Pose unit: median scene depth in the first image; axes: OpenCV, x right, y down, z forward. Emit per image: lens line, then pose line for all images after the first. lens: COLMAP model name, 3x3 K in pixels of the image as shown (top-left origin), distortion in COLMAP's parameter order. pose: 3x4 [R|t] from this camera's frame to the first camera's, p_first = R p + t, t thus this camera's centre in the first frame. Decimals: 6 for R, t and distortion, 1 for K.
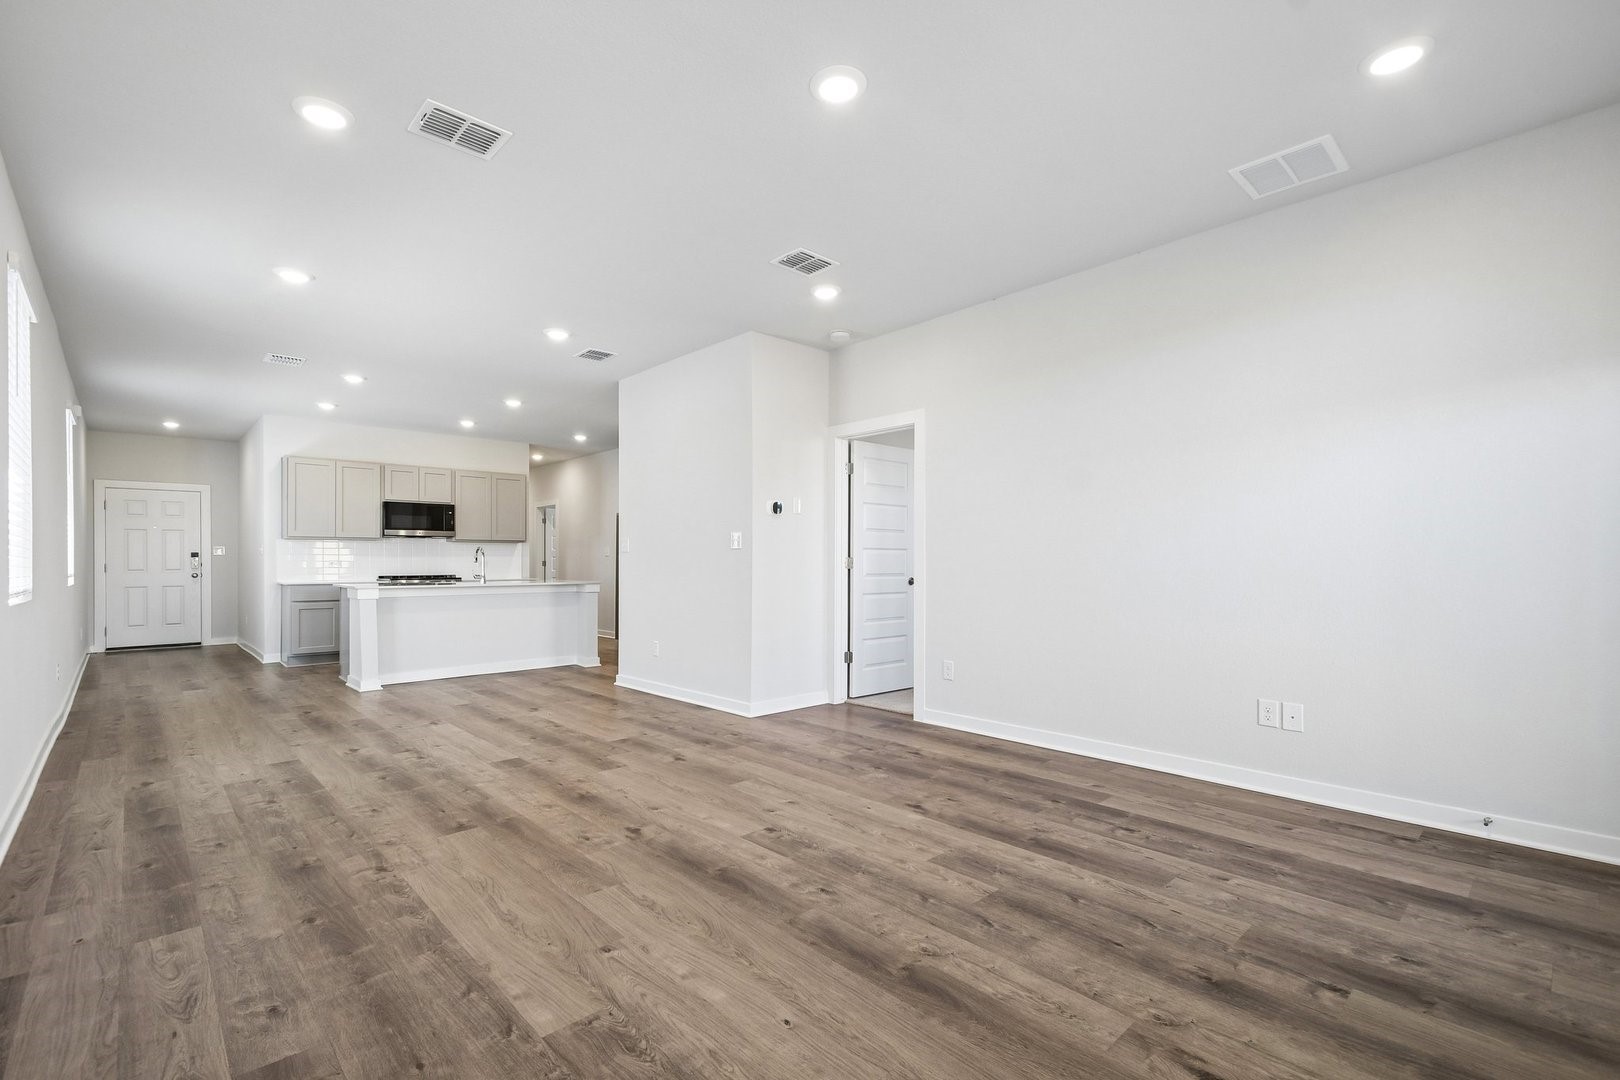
lens RADIAL K [[706.1, 0, 807.4], [0, 706.1, 562.9], [0, 0, 1]] dist [0.033793, -0.014578]
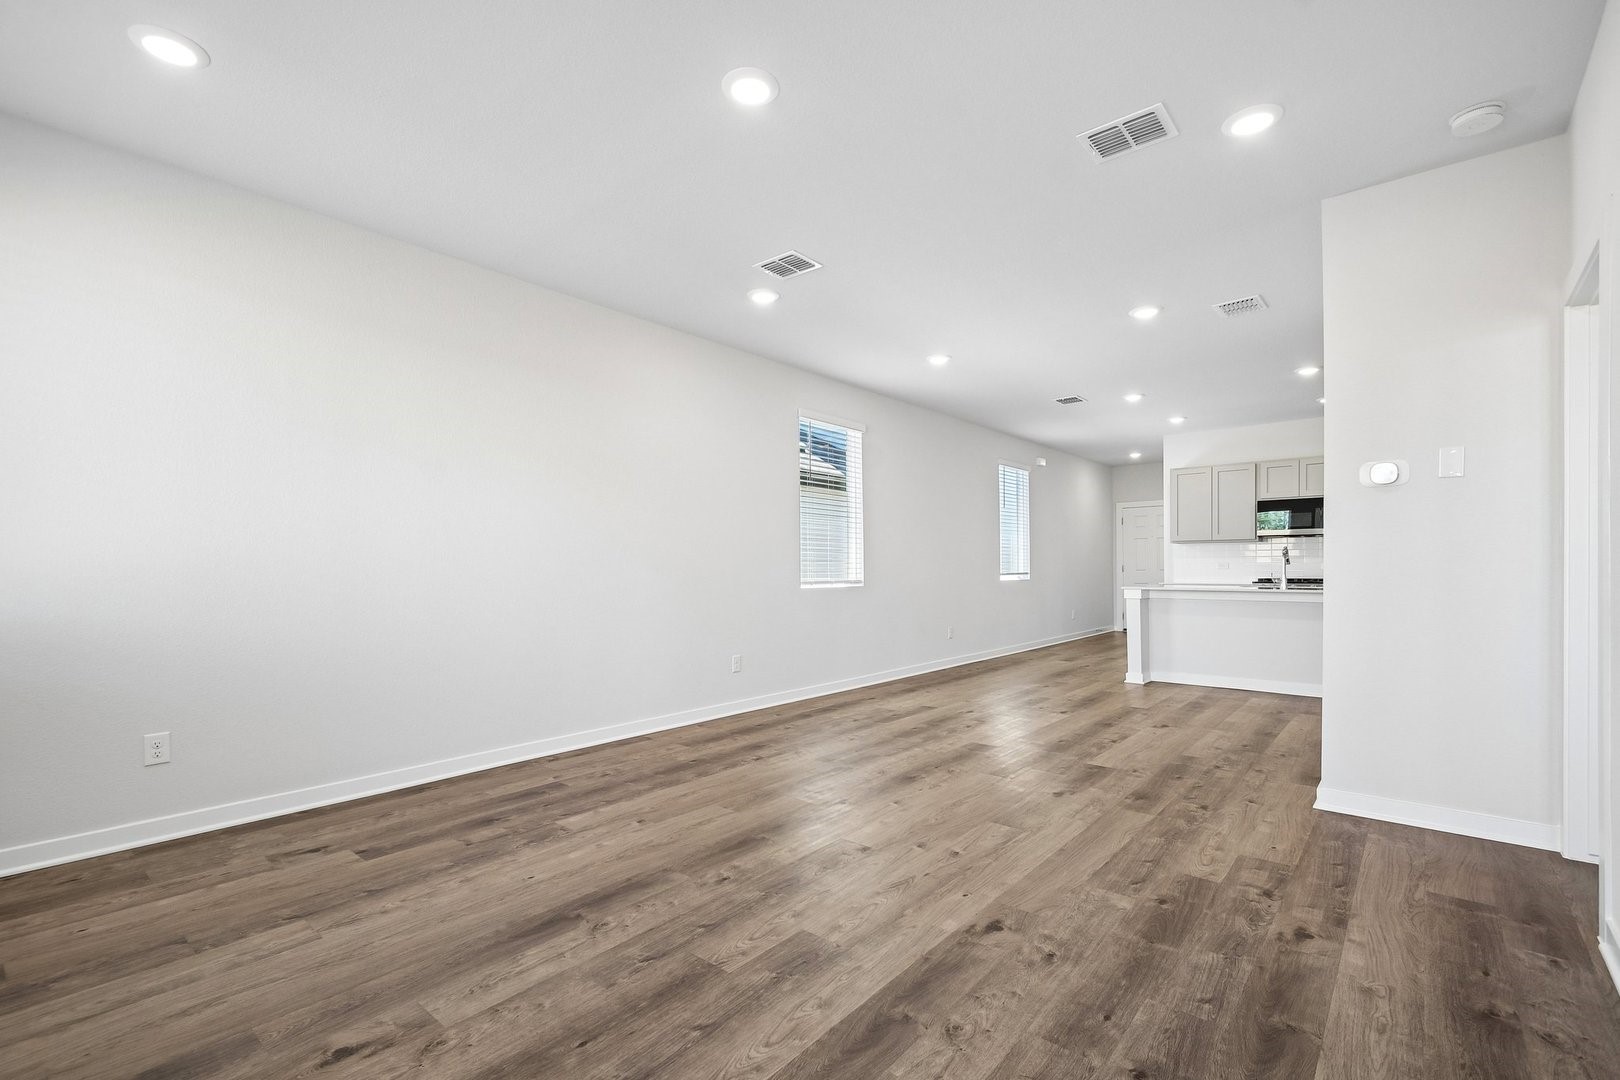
lens RADIAL K [[719.4, 0, 807.8], [0, 719.4, 566.3], [0, 0, 1]] dist [0.034521, -0.015928]
pose [[0.122100, 0.001661, -0.992516, 0.919632], [0.002353, 0.999995, 0.001963, -0.004041], [0.992515, -0.002575, 0.122096, 0.828562]]
